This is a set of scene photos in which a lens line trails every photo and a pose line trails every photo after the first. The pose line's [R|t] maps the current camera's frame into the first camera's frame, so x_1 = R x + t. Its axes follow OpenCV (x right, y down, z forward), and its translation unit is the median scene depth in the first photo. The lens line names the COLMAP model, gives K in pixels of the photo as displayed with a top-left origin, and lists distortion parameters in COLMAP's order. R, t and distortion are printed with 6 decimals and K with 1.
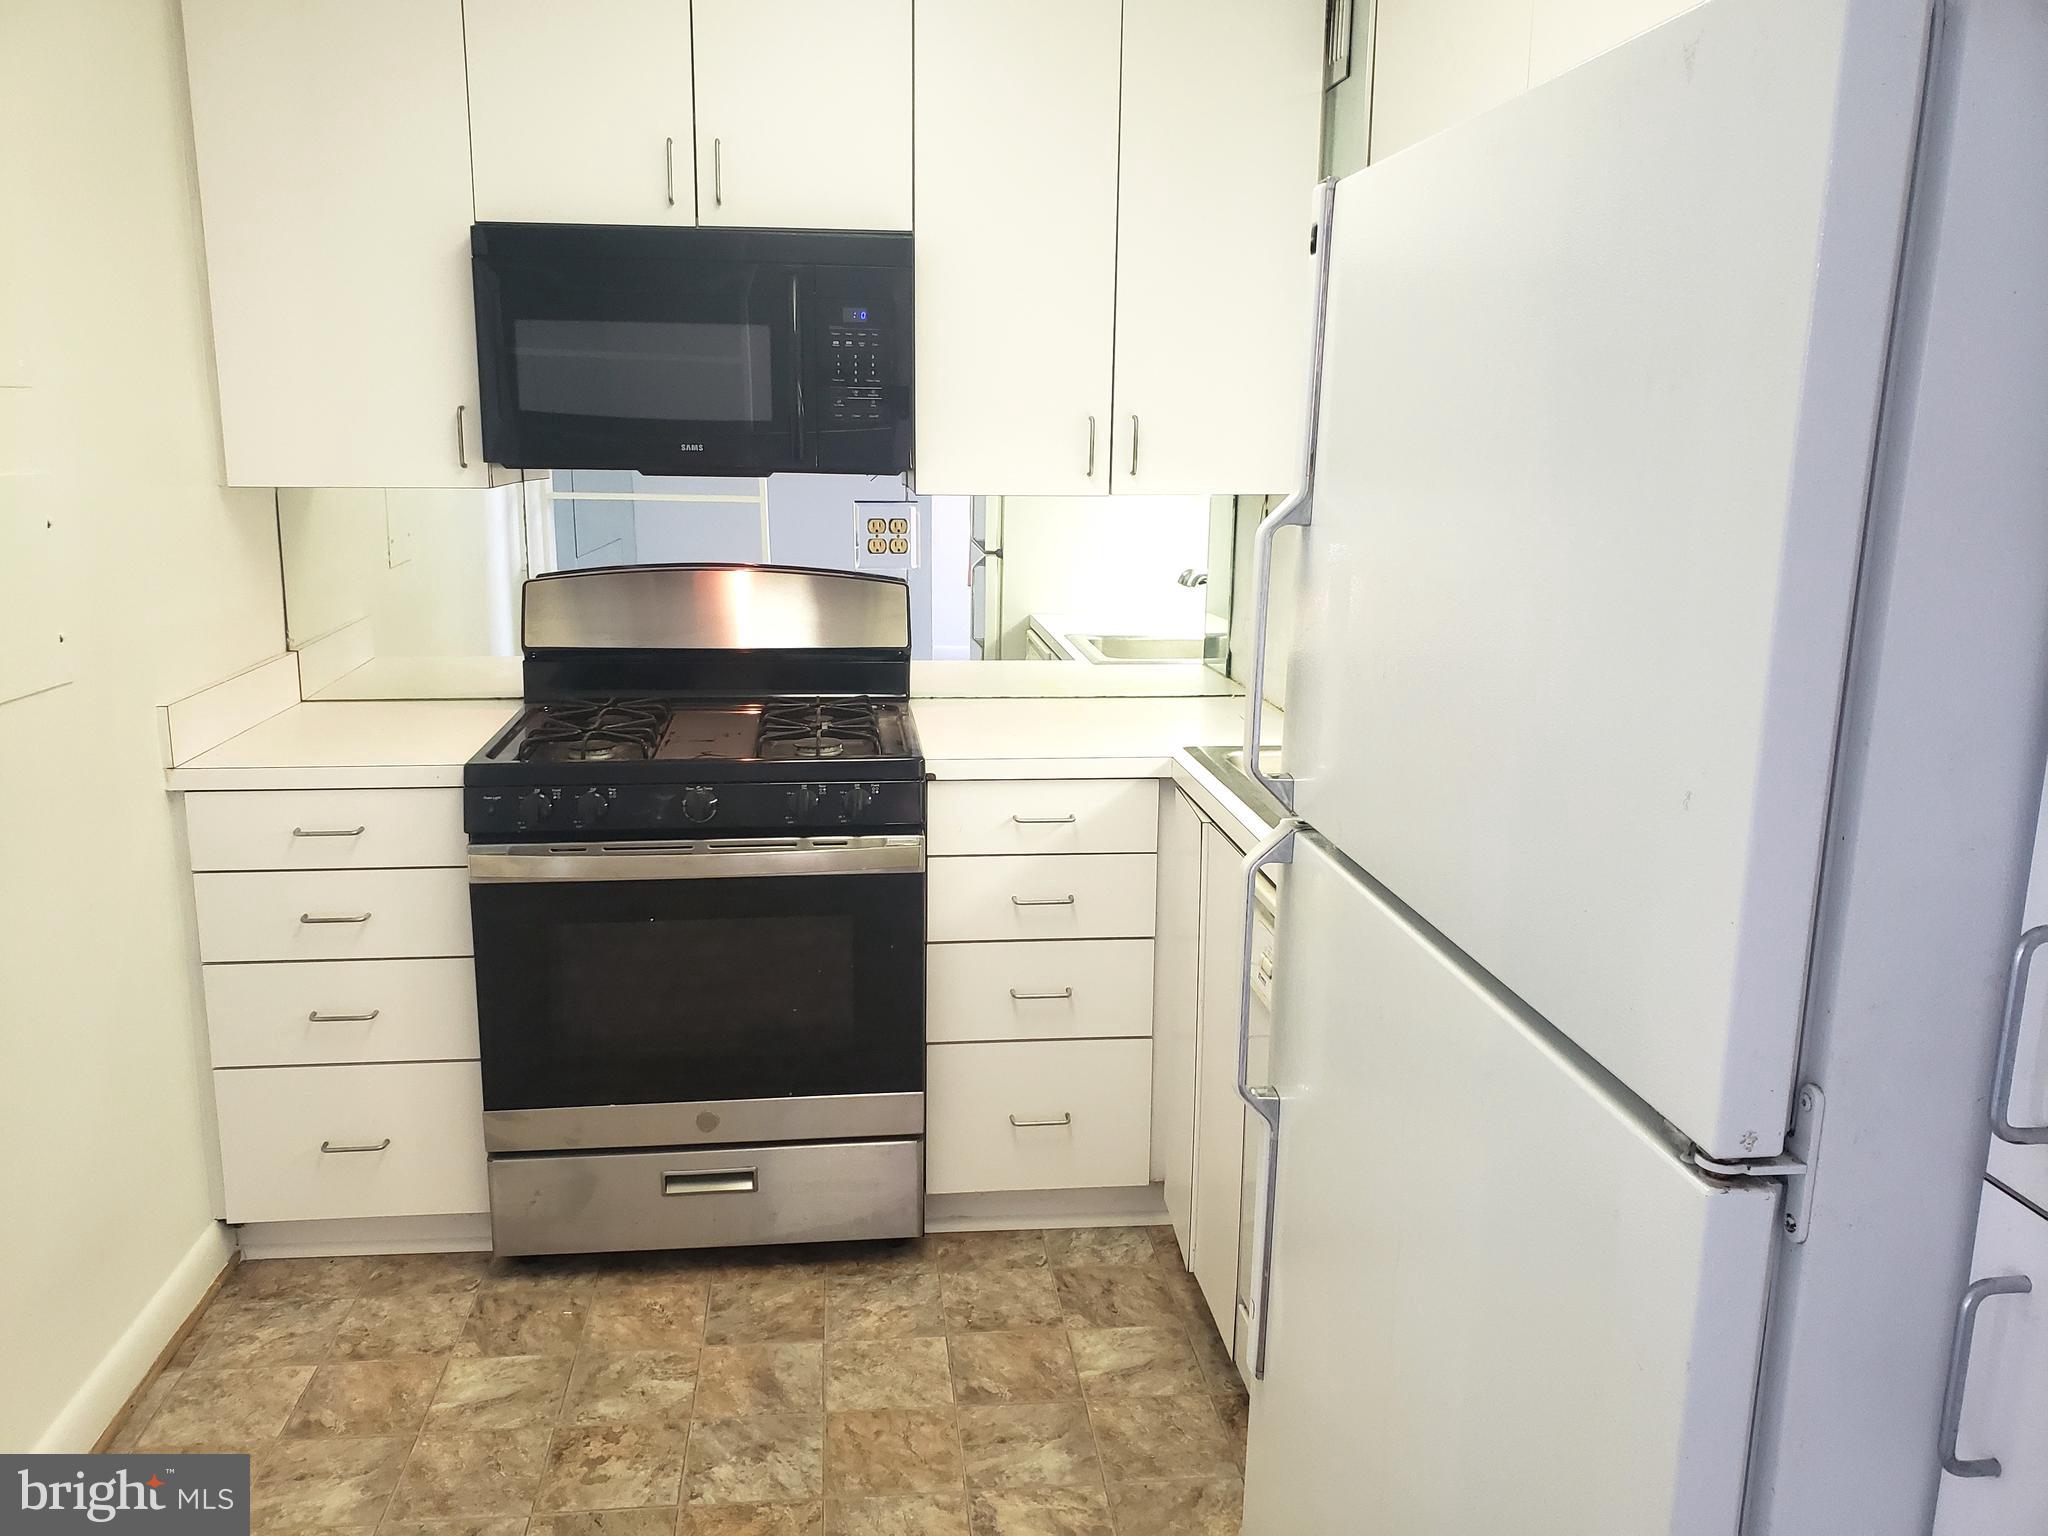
lens RADIAL K [[1591.2, 0, 1024.0], [0, 1591.2, 768.0], [0, 0, 1]] dist [0.020208, -0.004736]
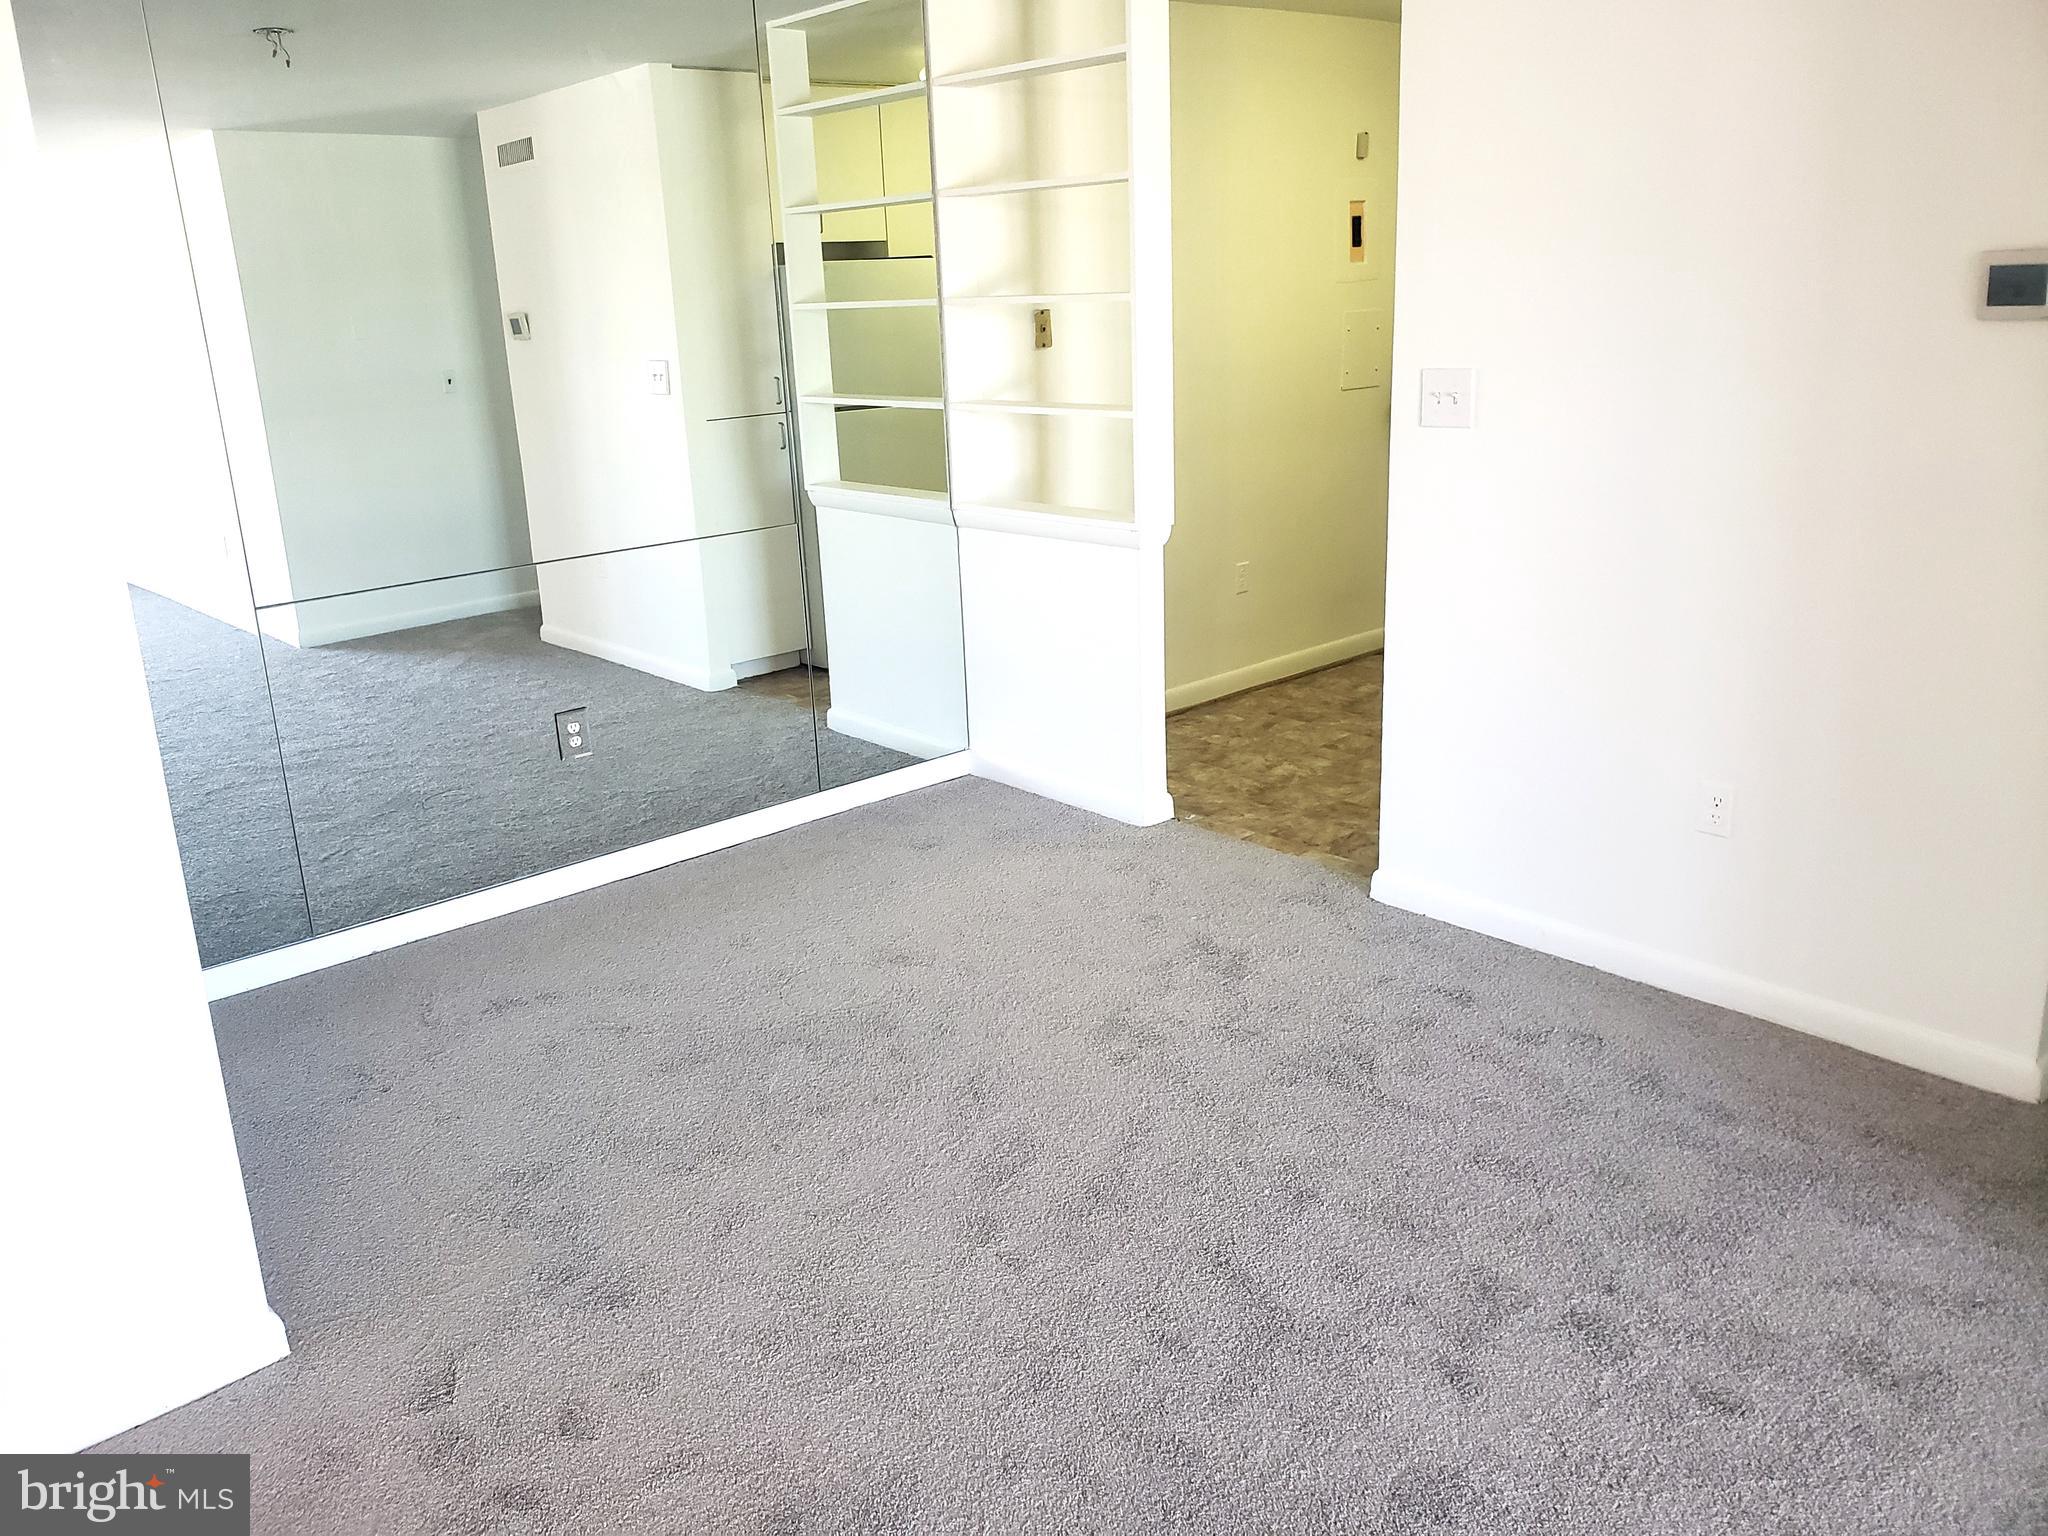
lens RADIAL K [[1591.2, 0, 1024.0], [0, 1591.2, 768.0], [0, 0, 1]] dist [0.020208, -0.004736]
pose [[0.579317, 0.205107, -0.788874, 1.309770], [-0.115264, 0.978711, 0.169819, 0.096313], [0.806911, -0.007450, 0.590626, -0.551793]]
